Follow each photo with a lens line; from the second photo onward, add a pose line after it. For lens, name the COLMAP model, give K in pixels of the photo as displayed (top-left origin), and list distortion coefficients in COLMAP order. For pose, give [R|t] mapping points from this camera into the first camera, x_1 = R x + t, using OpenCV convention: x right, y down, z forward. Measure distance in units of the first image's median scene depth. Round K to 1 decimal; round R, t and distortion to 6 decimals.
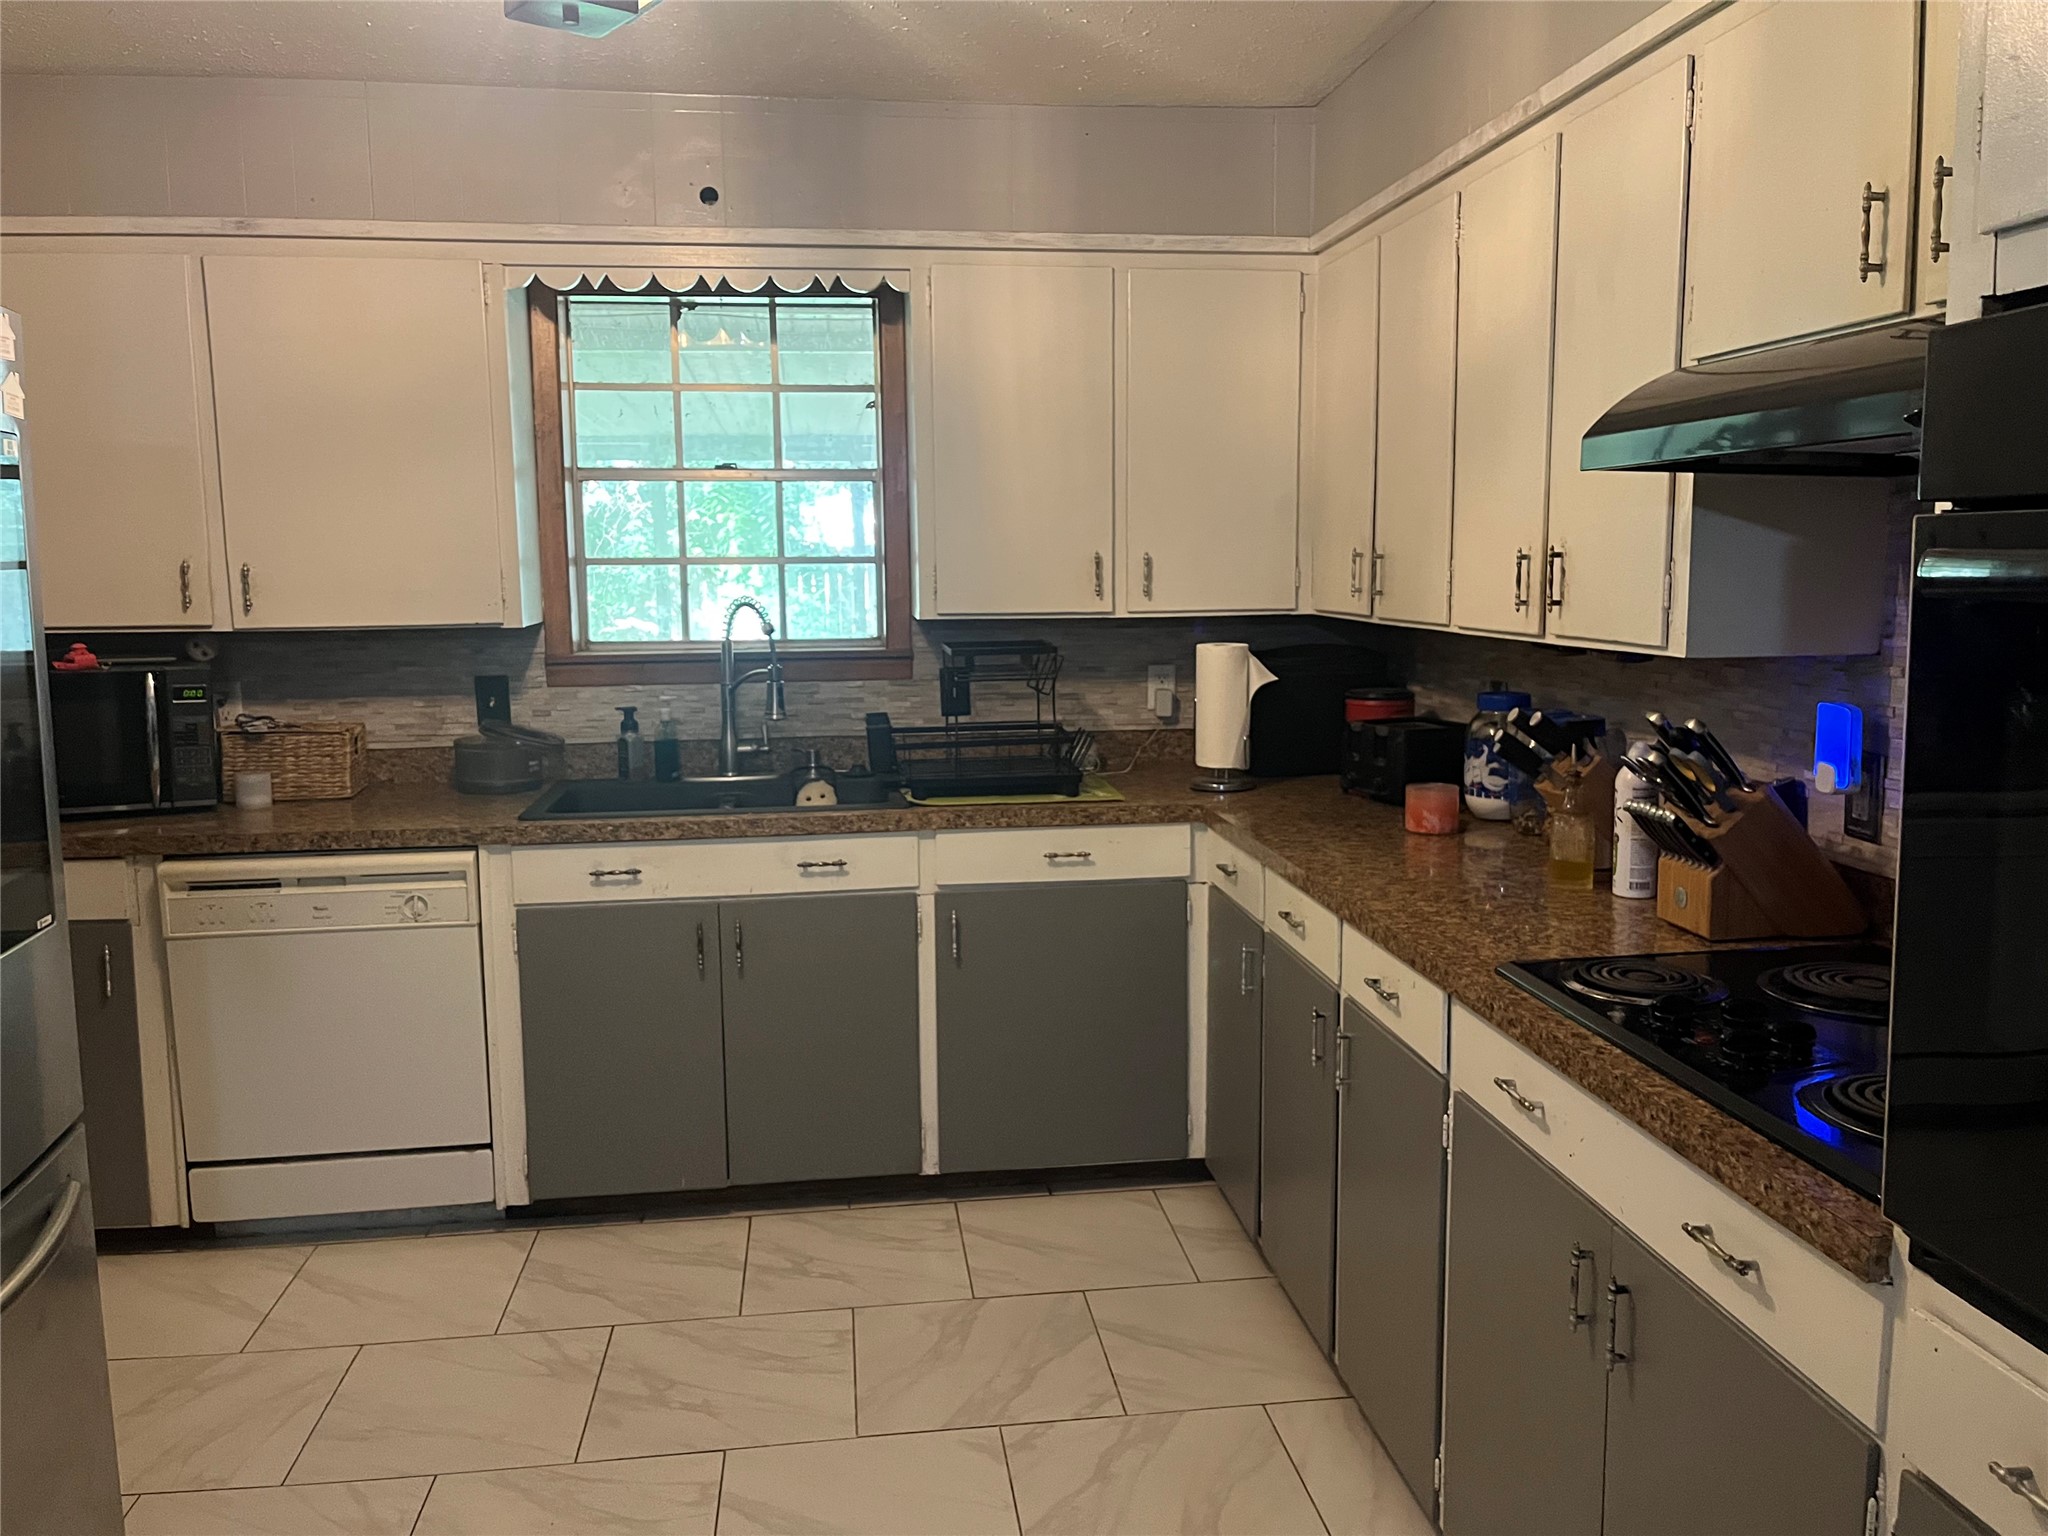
lens RADIAL K [[1559.8, 0, 1031.3], [0, 1559.8, 752.5], [0, 0, 1]] dist [0.029877, -0.046199]
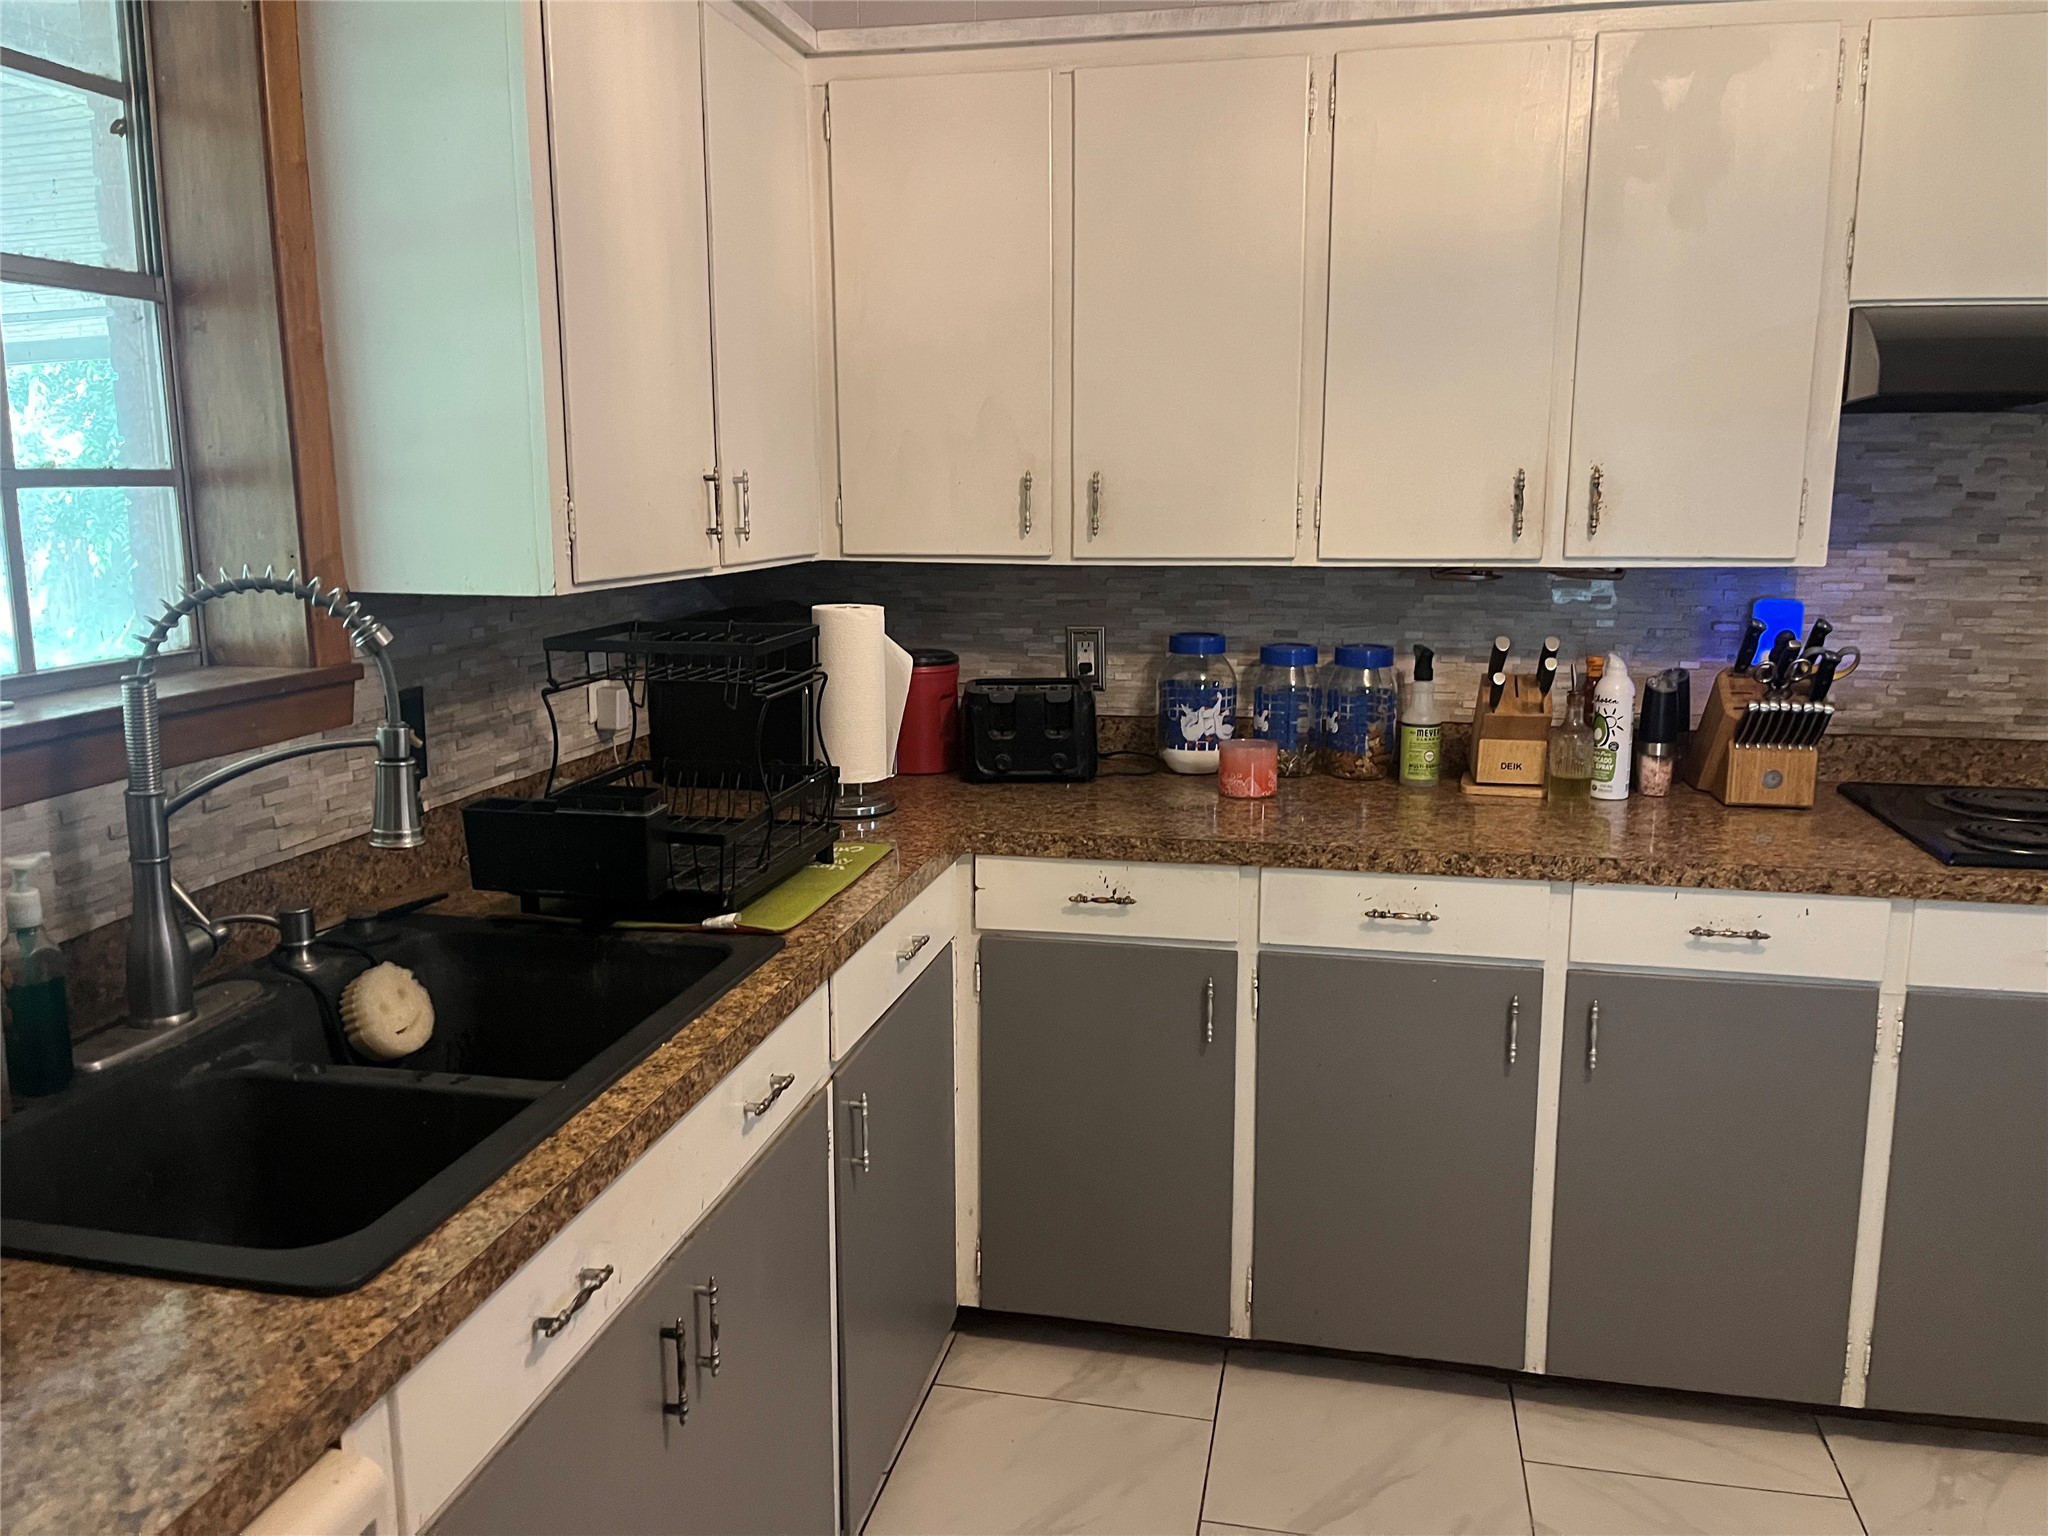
lens RADIAL K [[1559.8, 0, 1026.2], [0, 1559.8, 782.6], [0, 0, 1]] dist [0.029877, -0.046199]
pose [[0.342750, -0.170760, 0.923777, -0.505358], [0.119113, 0.983304, 0.137569, -0.077965], [-0.931845, 0.062882, 0.357367, 0.681211]]
